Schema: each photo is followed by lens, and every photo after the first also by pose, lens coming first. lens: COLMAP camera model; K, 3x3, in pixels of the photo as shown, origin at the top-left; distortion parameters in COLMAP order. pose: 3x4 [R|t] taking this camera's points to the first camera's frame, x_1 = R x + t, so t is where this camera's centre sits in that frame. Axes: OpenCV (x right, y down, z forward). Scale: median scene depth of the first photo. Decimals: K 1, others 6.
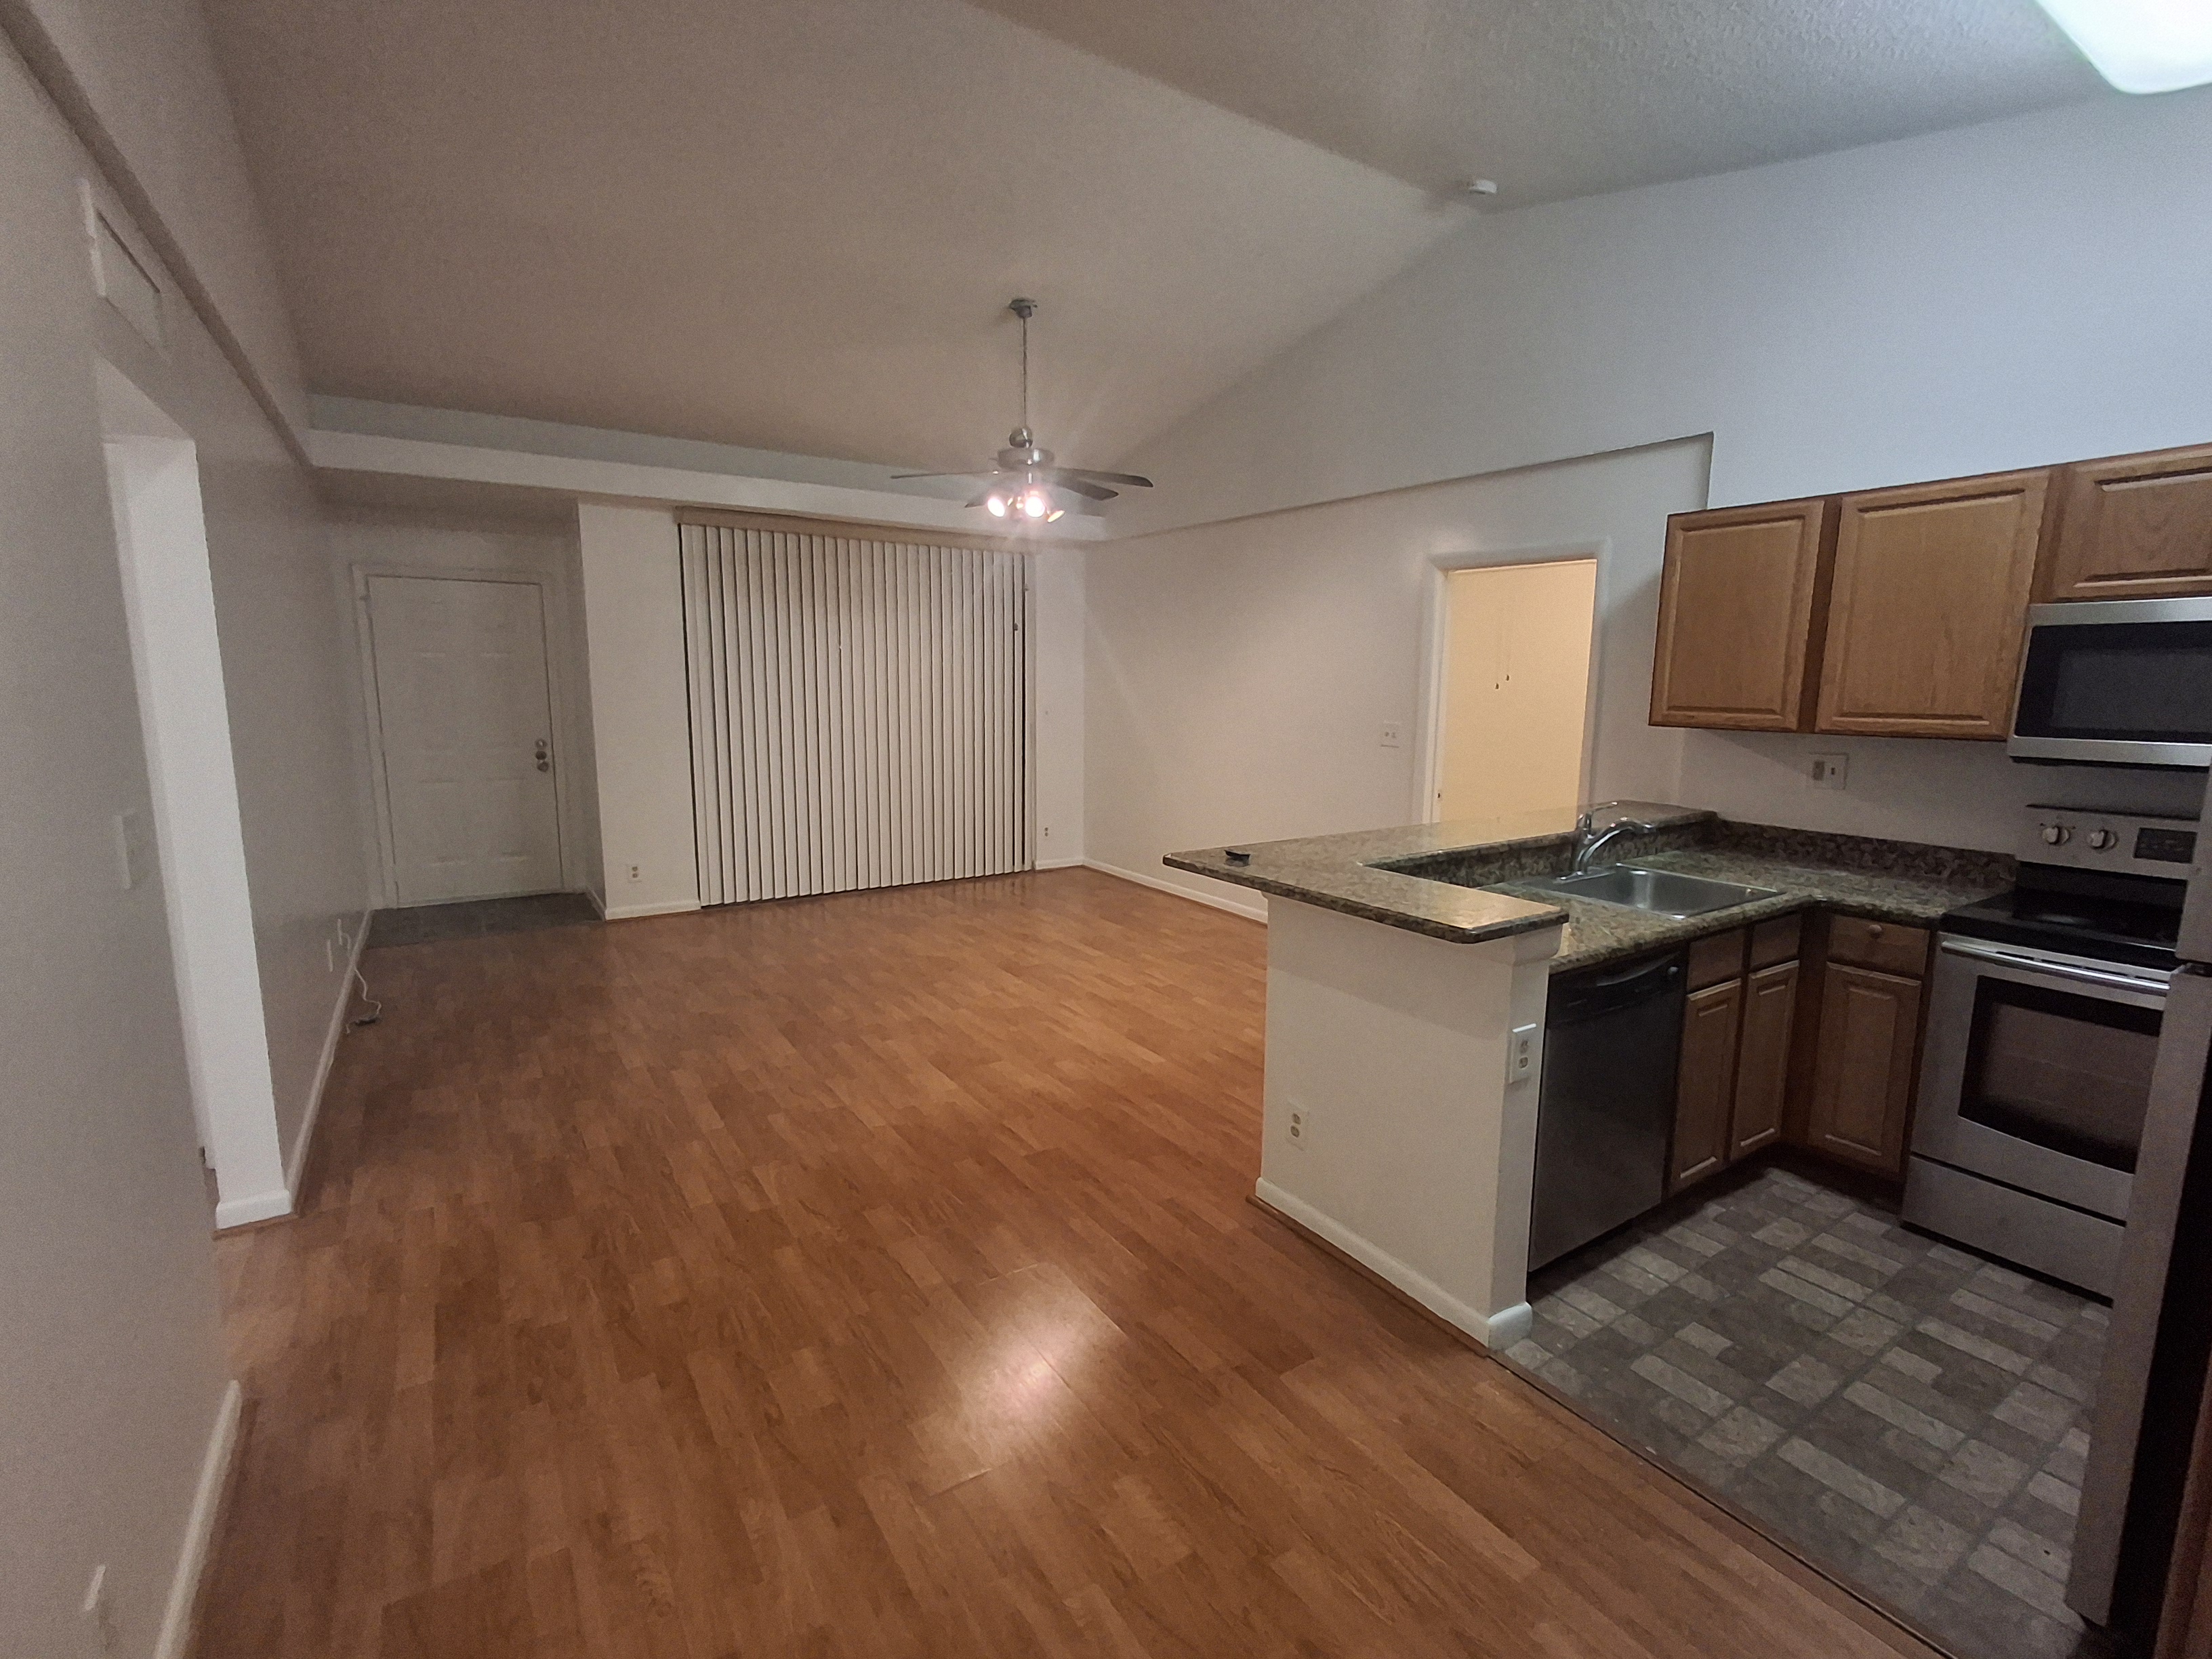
lens RADIAL K [[1011.5, 0, 1120.6], [0, 1011.5, 832.4], [0, 0, 1]] dist [0.001007, 0.004290]
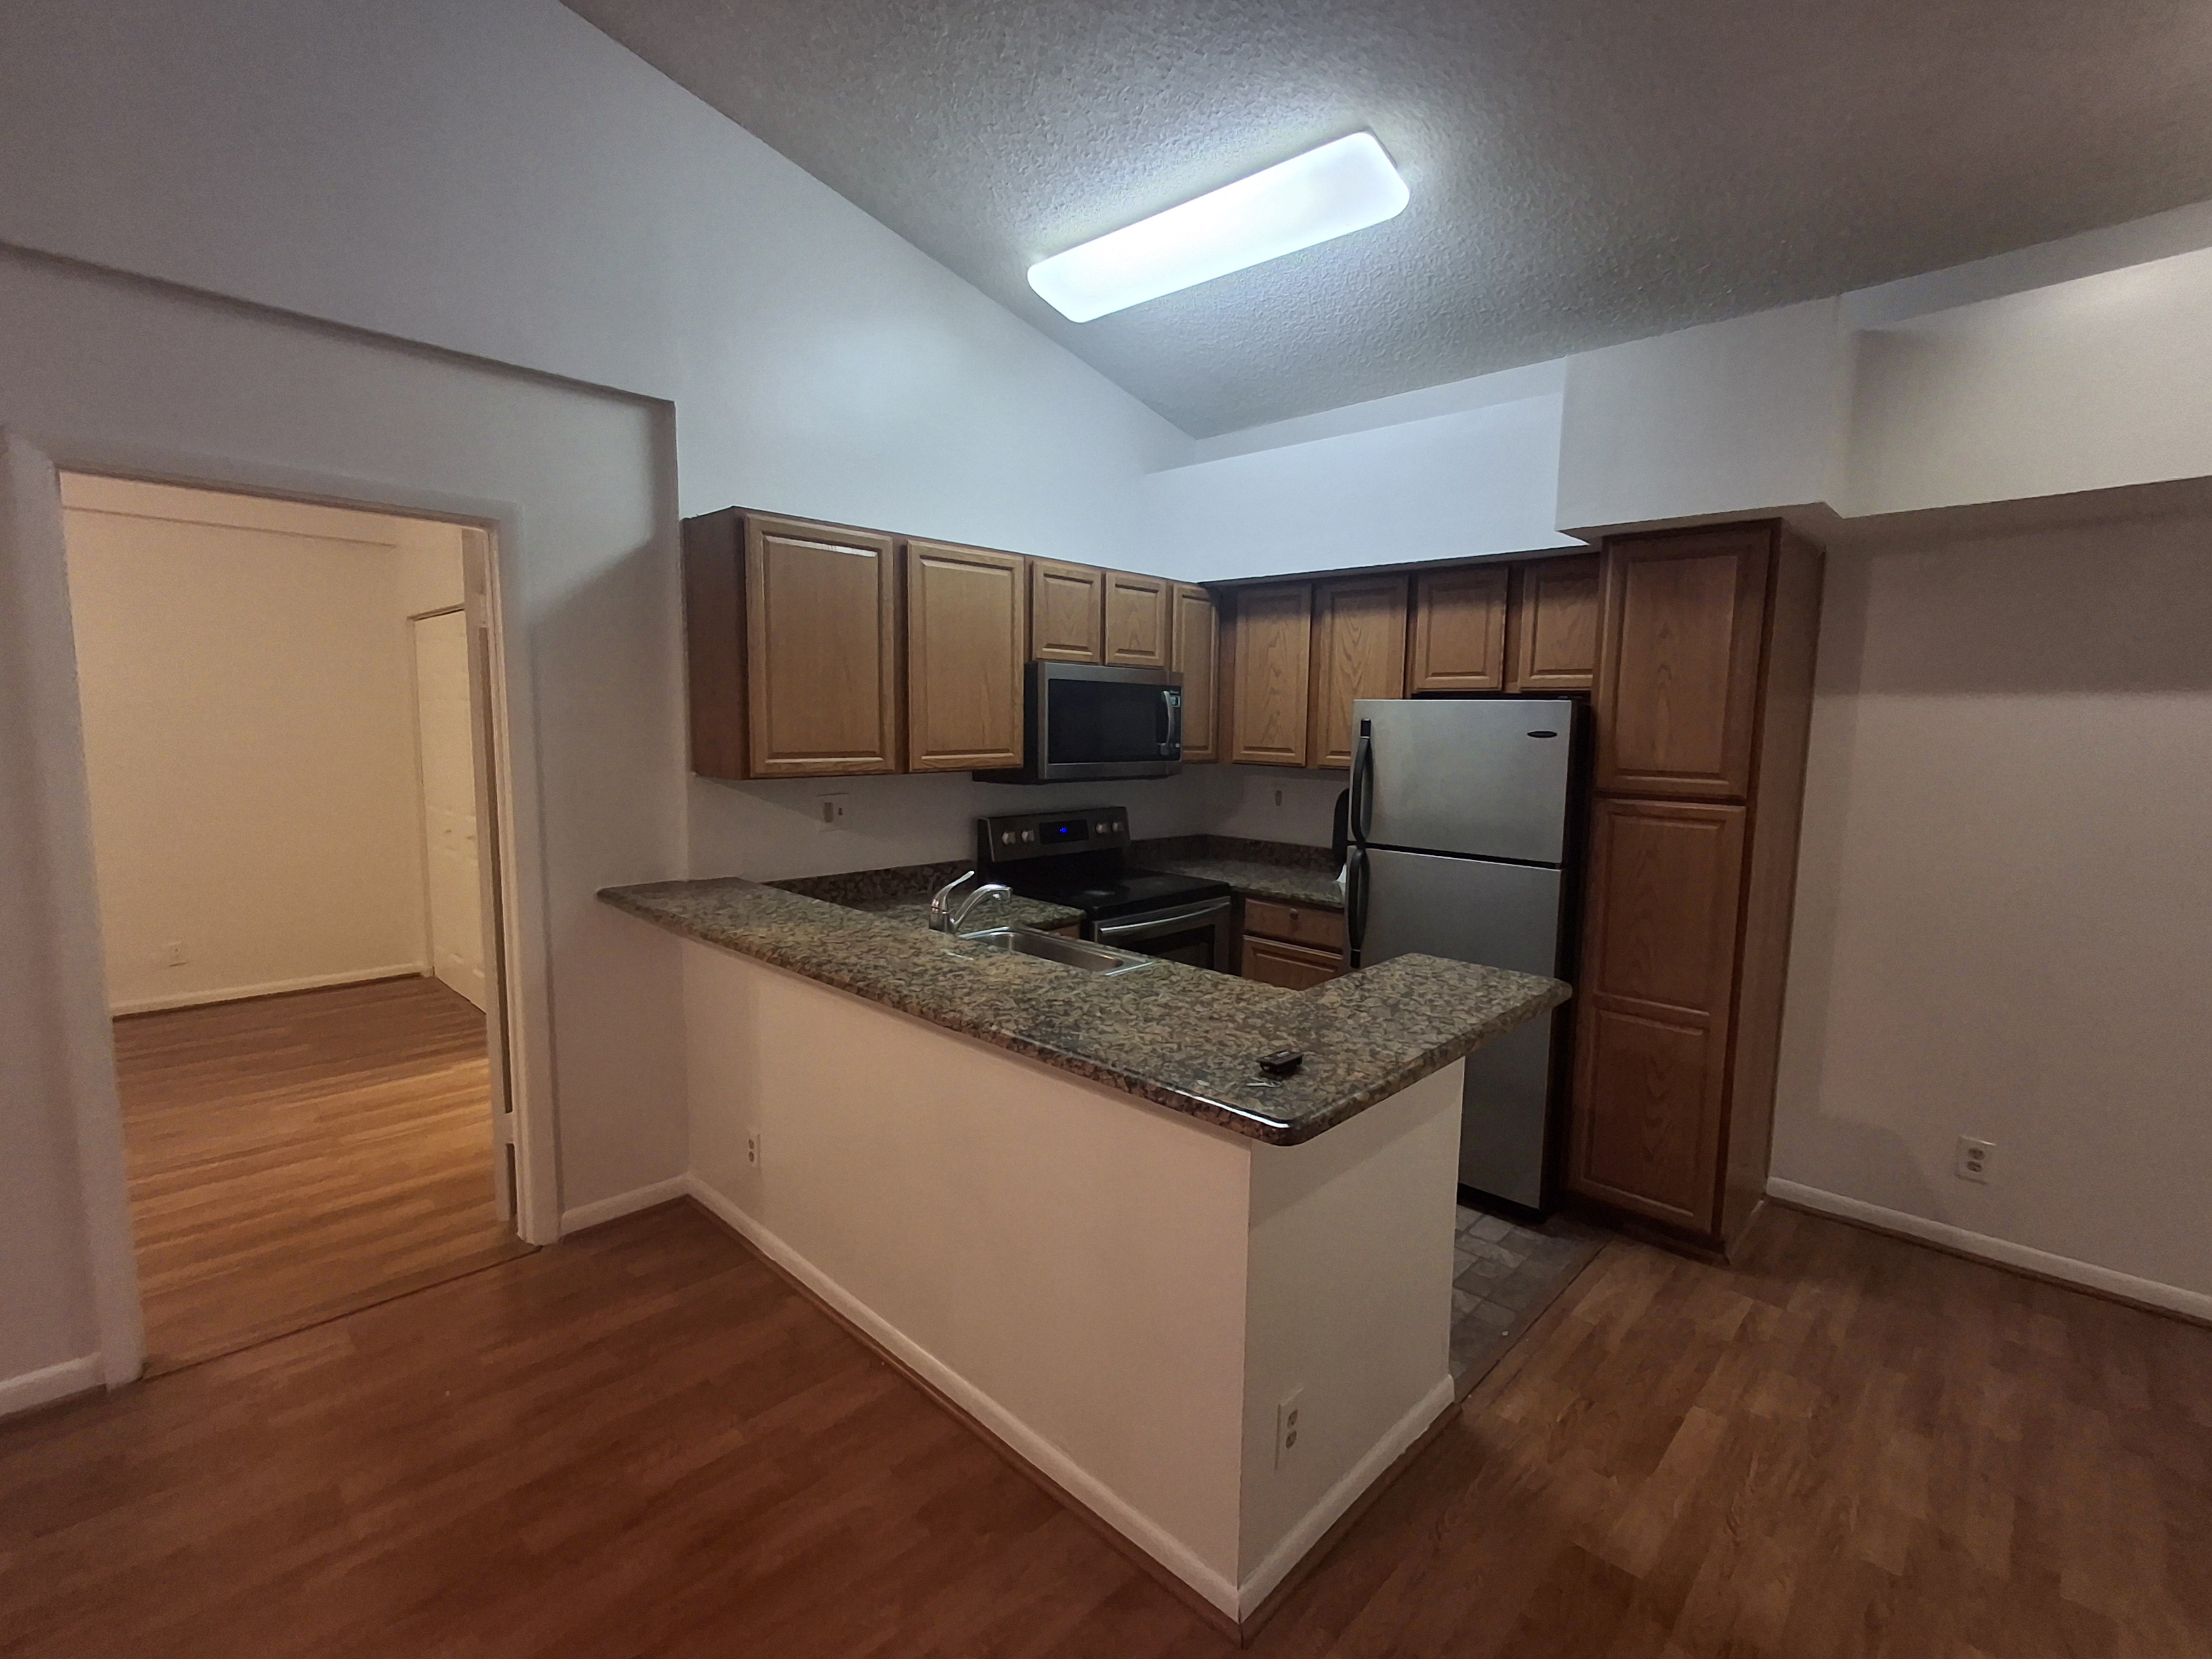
lens RADIAL K [[1011.5, 0, 1121.3], [0, 1011.5, 824.6], [0, 0, 1]] dist [0.001007, 0.004290]
pose [[-0.223412, -0.113889, 0.968048, -0.304408], [0.136338, 0.979736, 0.146729, -0.154490], [-0.965142, 0.164763, -0.203357, 0.938820]]
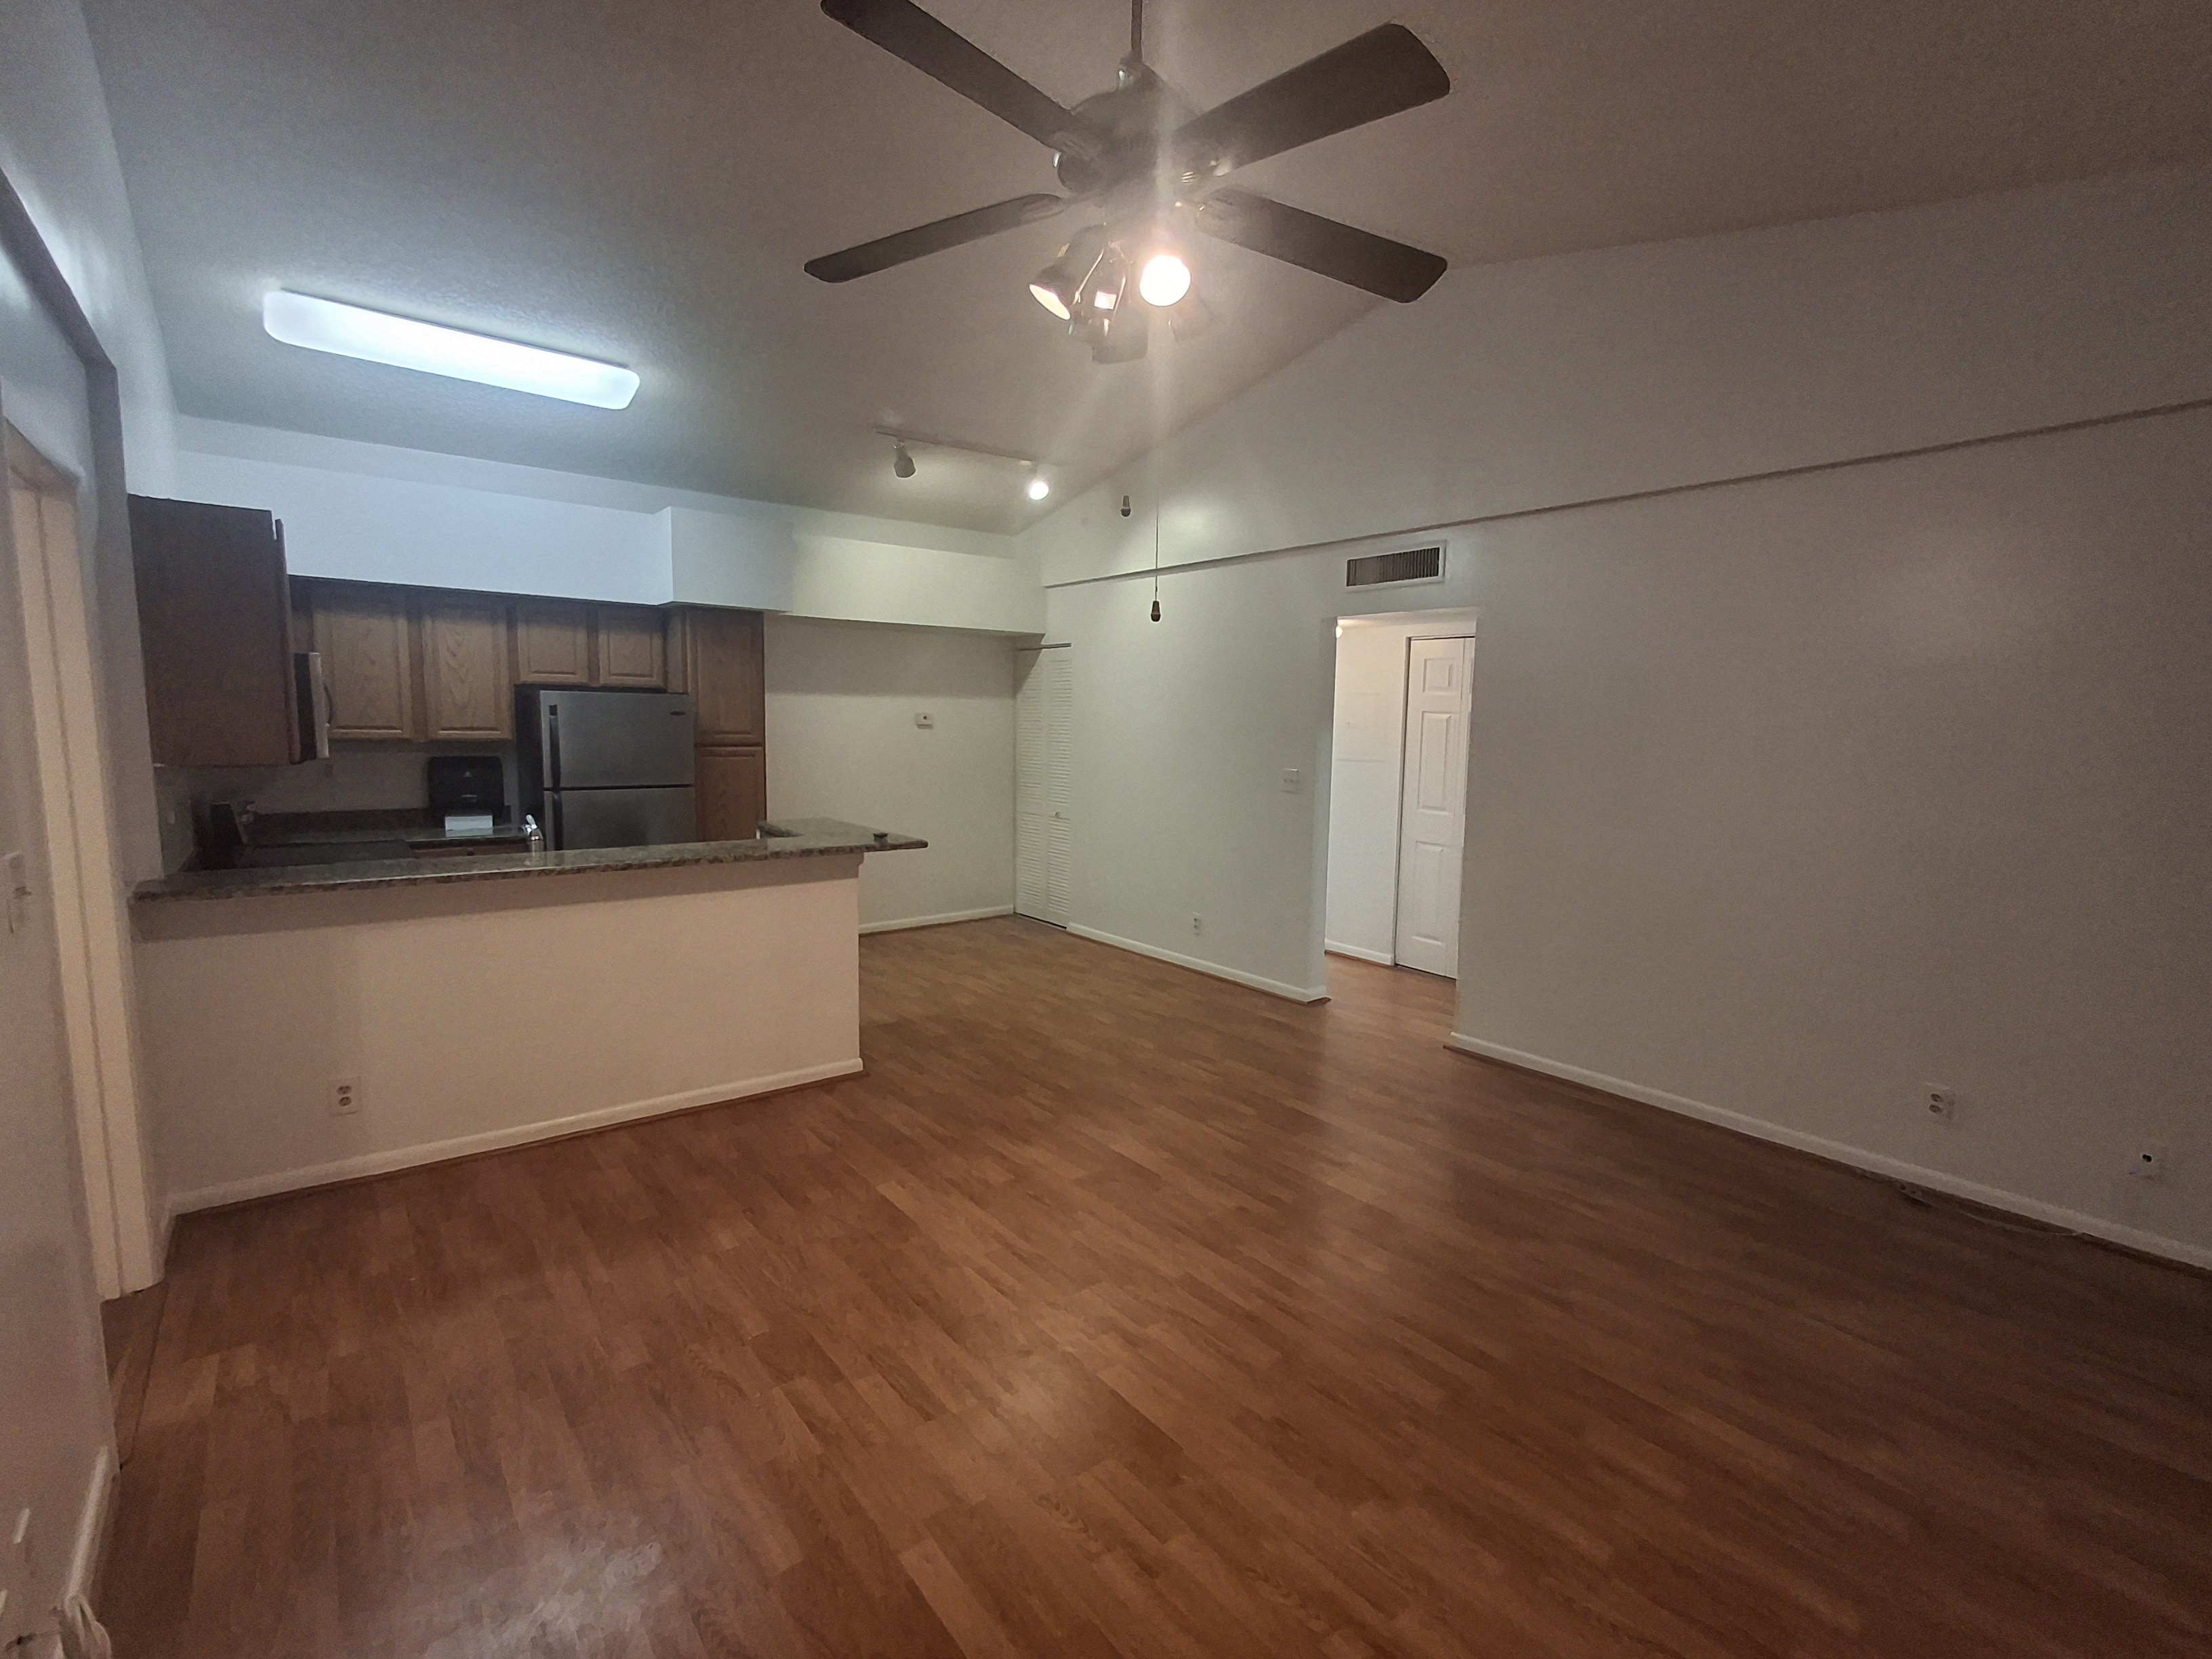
lens RADIAL K [[1011.5, 0, 1122.9], [0, 1011.5, 828.8], [0, 0, 1]] dist [0.001007, 0.004290]
pose [[-0.995776, -0.016401, -0.090342, -0.087030], [-0.040053, 0.962960, 0.266653, -0.322993], [0.082623, 0.269145, -0.959549, 1.980919]]
